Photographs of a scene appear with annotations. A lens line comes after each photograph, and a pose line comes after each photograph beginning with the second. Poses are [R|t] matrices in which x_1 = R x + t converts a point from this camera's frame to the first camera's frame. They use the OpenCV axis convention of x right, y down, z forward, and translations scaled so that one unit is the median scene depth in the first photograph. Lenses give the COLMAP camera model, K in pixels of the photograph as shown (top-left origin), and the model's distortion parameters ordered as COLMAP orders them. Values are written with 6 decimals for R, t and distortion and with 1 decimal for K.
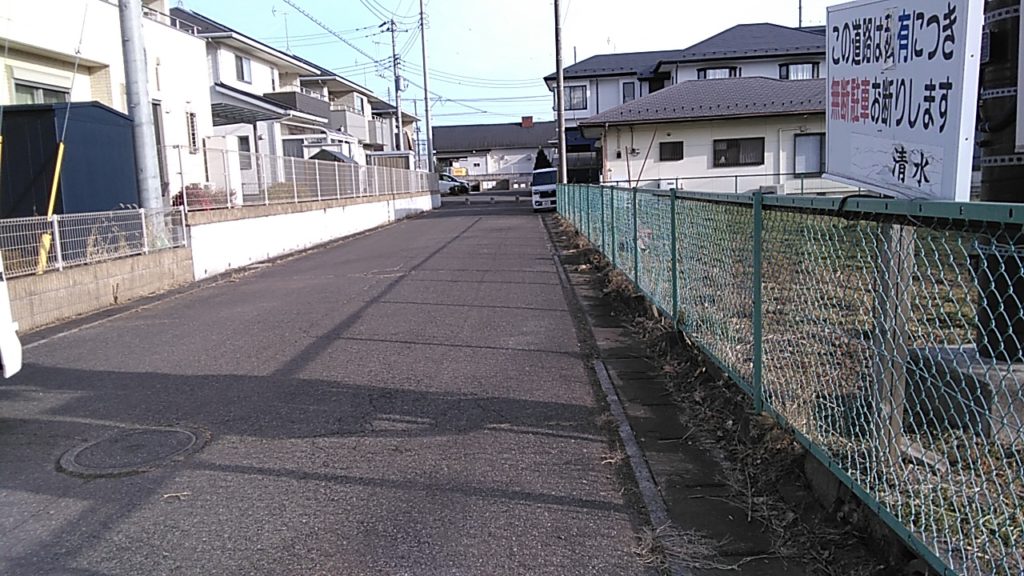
lens RADIAL K [[787.3, 0, 512.0], [0, 787.3, 288.0], [0, 0, 1]] dist [0.038612, -0.106273]
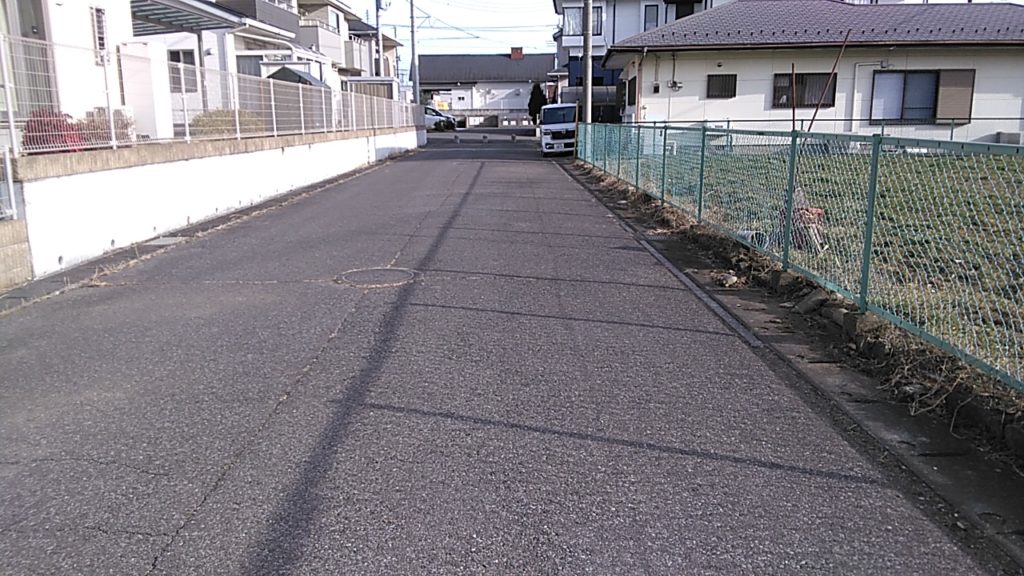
lens RADIAL K [[787.3, 0, 512.0], [0, 787.3, 288.0], [0, 0, 1]] dist [0.038612, -0.106273]
pose [[0.999138, 0.025650, 0.032634, -0.031110], [-0.028104, 0.996624, 0.077137, -0.022346], [-0.030545, -0.077987, 0.996486, 0.171409]]
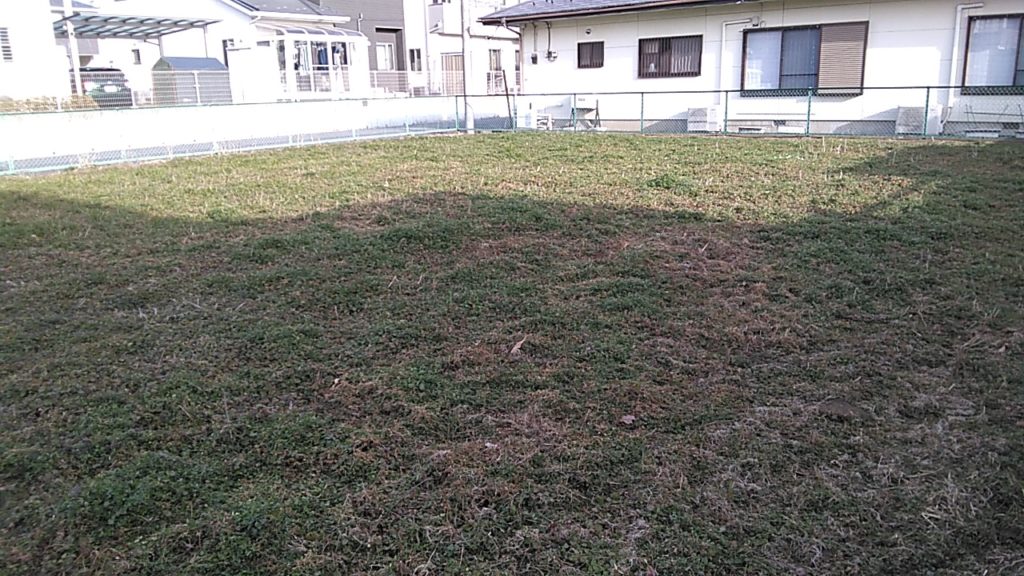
lens RADIAL K [[787.3, 0, 512.0], [0, 787.3, 288.0], [0, 0, 1]] dist [0.038612, -0.106273]
pose [[0.837835, 0.157823, -0.522612, 0.526616], [-0.087148, 0.983690, 0.157350, -0.062637], [0.538922, -0.086289, 0.837924, 0.290660]]
